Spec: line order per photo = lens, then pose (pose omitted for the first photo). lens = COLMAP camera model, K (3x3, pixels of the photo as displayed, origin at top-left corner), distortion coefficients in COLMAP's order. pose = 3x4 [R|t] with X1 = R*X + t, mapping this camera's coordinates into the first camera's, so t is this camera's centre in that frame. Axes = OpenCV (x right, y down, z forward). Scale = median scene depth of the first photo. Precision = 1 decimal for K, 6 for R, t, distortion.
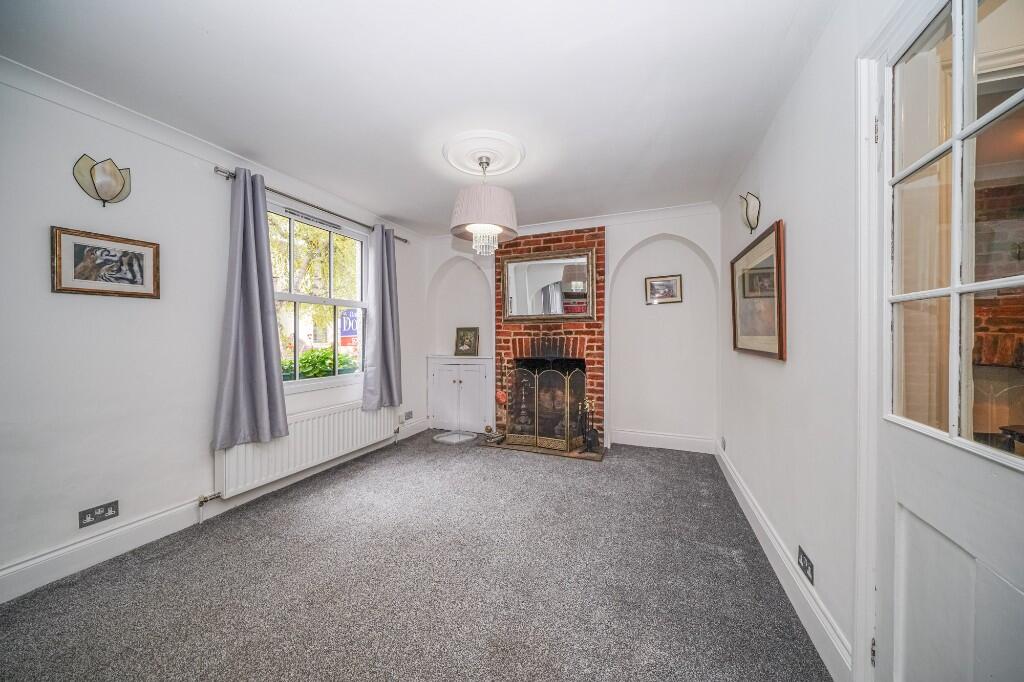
lens RADIAL K [[356.0, 0, 507.9], [0, 356.0, 342.5], [0, 0, 1]] dist [-0.001022, -0.000236]
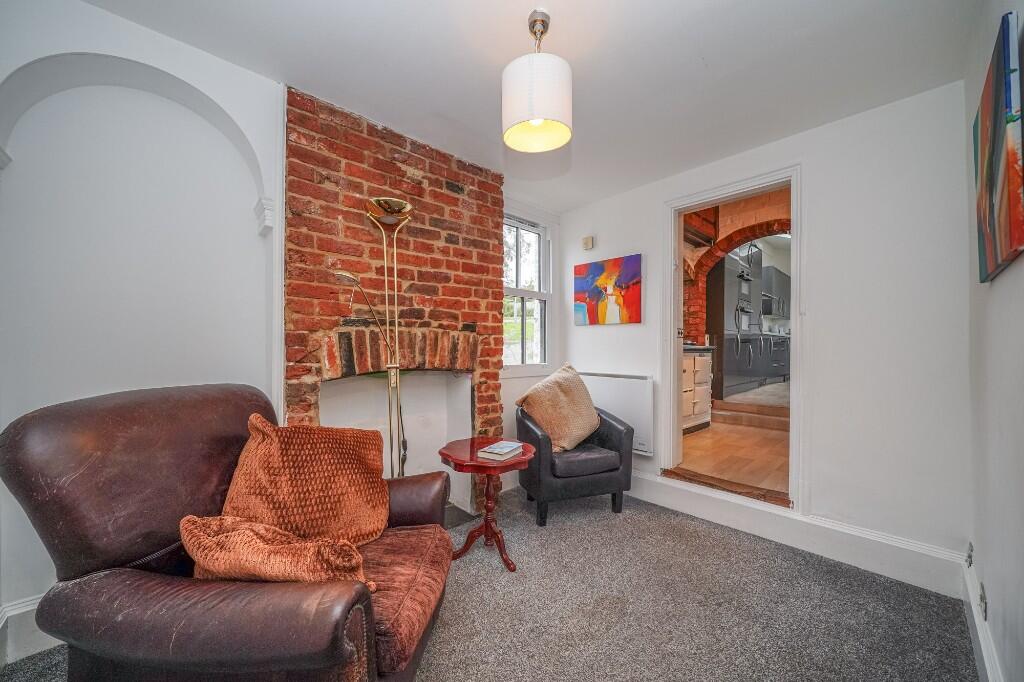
lens RADIAL K [[356.0, 0, 511.5], [0, 356.0, 349.5], [0, 0, 1]] dist [-0.001022, -0.000236]
pose [[0.431351, 0.000628, 0.902184, 0.714167], [0.005956, 0.999976, -0.003544, 0.022923], [-0.902164, 0.006902, 0.431337, 0.494266]]
